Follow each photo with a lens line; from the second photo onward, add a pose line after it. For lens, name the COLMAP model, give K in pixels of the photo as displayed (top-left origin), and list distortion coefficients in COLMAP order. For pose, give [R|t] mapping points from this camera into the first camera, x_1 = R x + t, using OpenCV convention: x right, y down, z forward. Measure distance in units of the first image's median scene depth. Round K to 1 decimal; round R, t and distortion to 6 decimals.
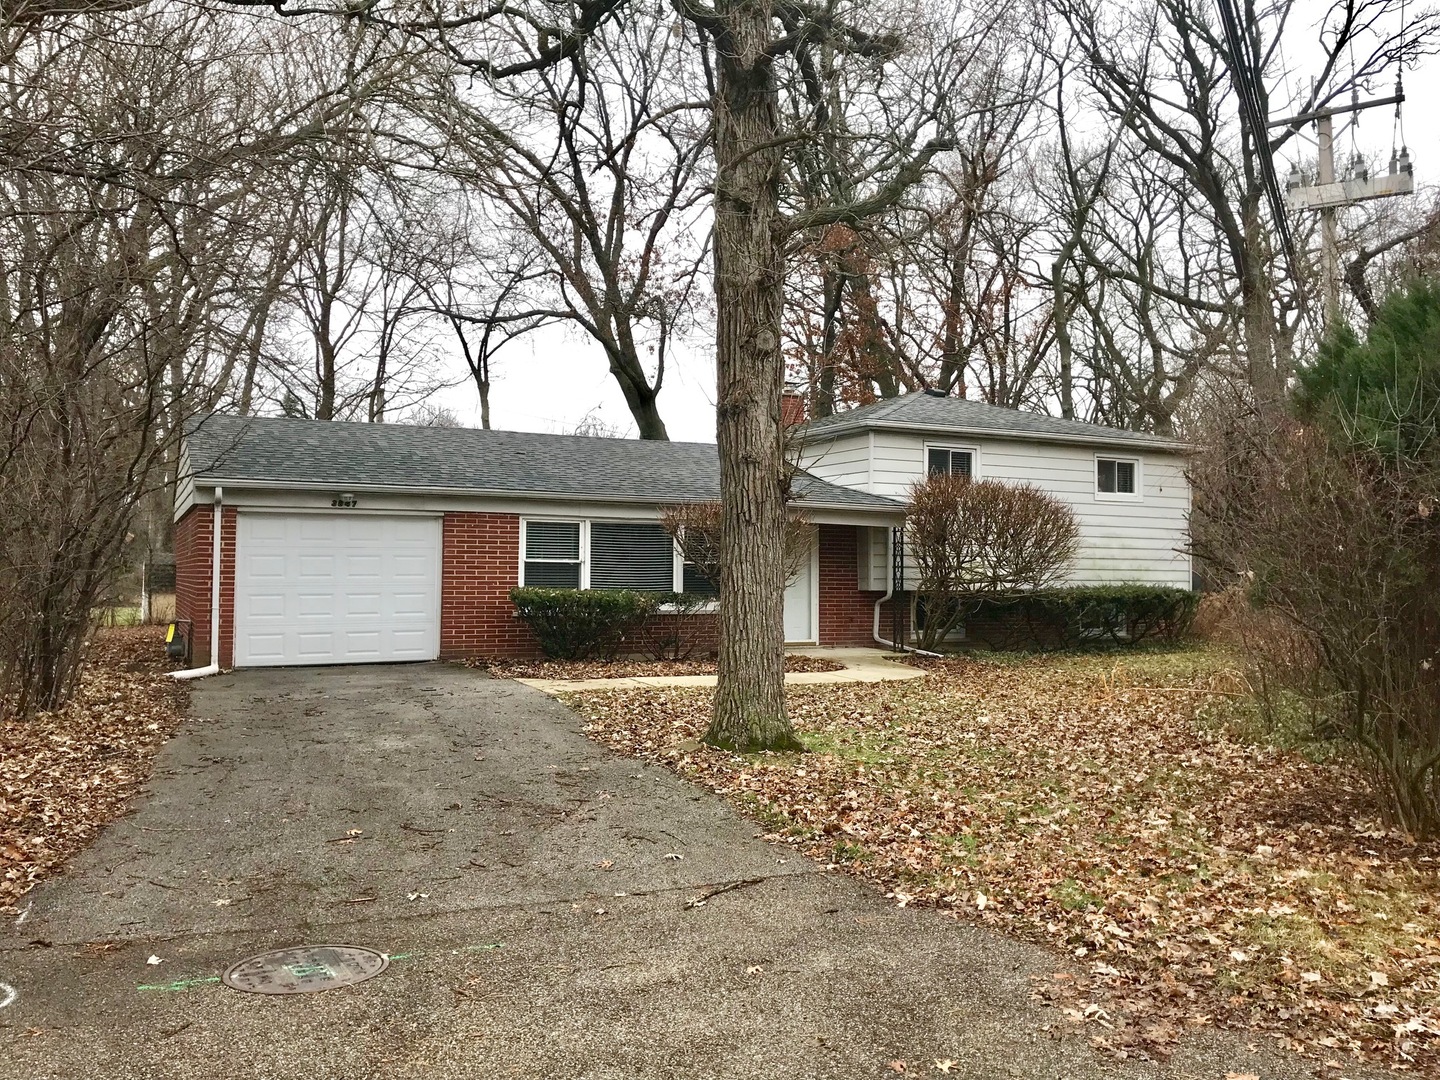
lens RADIAL K [[1180.8, 0, 723.3], [0, 1180.8, 543.6], [0, 0, 1]] dist [0.051619, -0.065145]
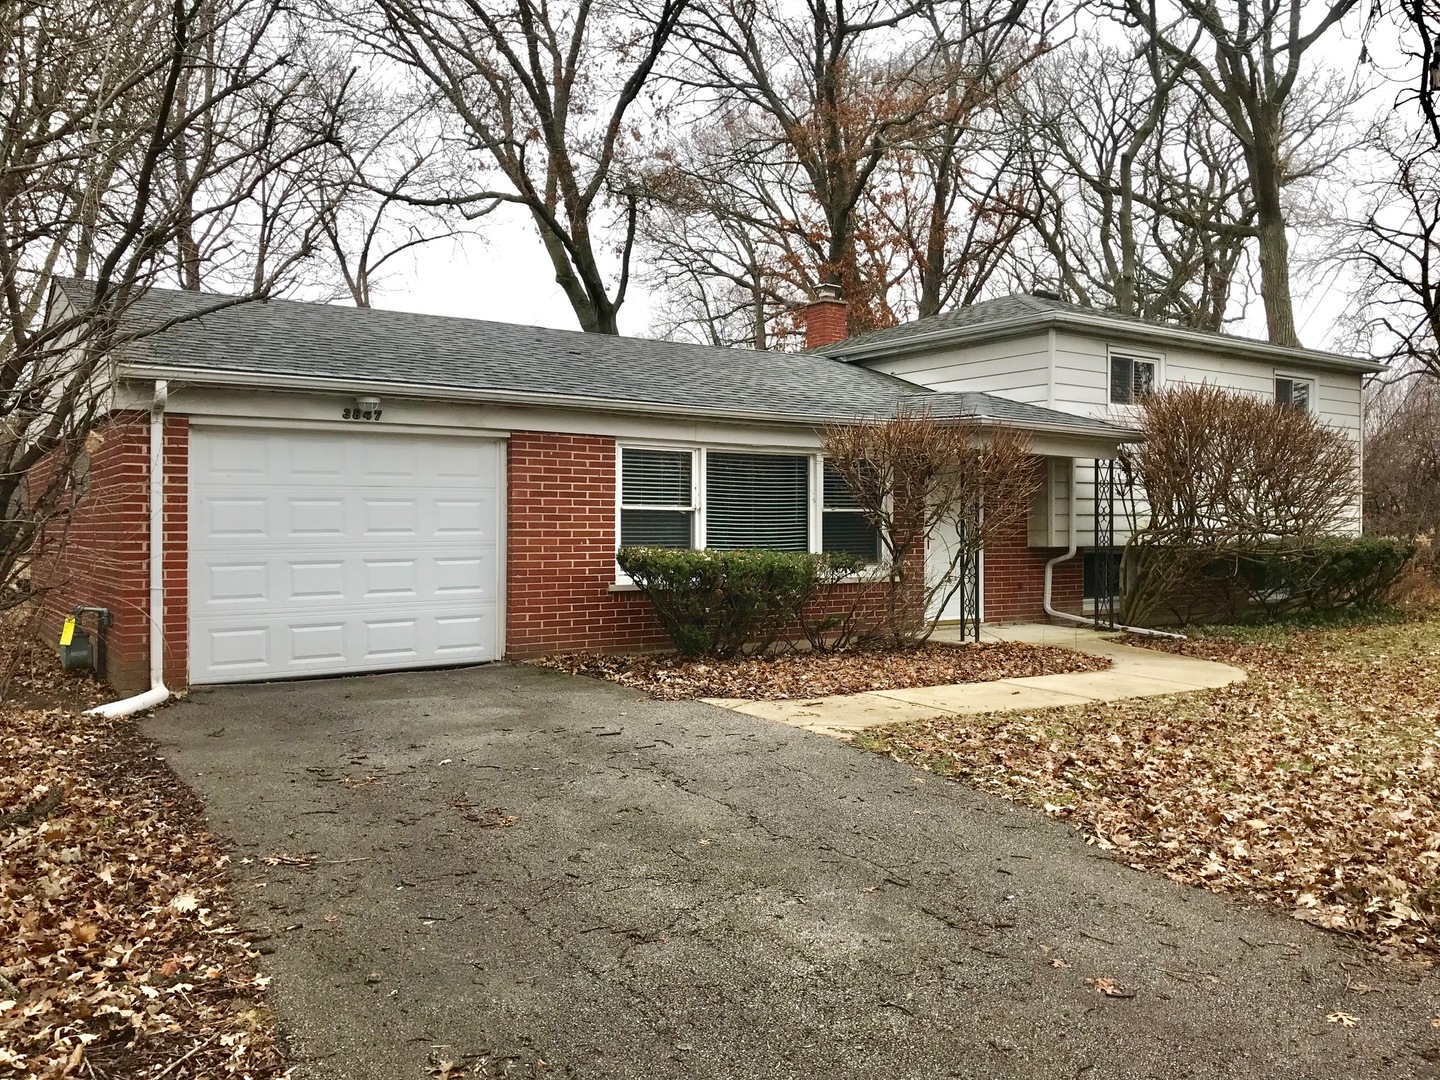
lens RADIAL K [[1180.8, 0, 716.1], [0, 1180.8, 535.0], [0, 0, 1]] dist [0.051619, -0.065145]
pose [[0.990965, -0.006856, 0.133949, -0.208096], [0.002310, 0.999417, 0.034069, 0.007743], [-0.134104, -0.033452, 0.990402, 0.342214]]
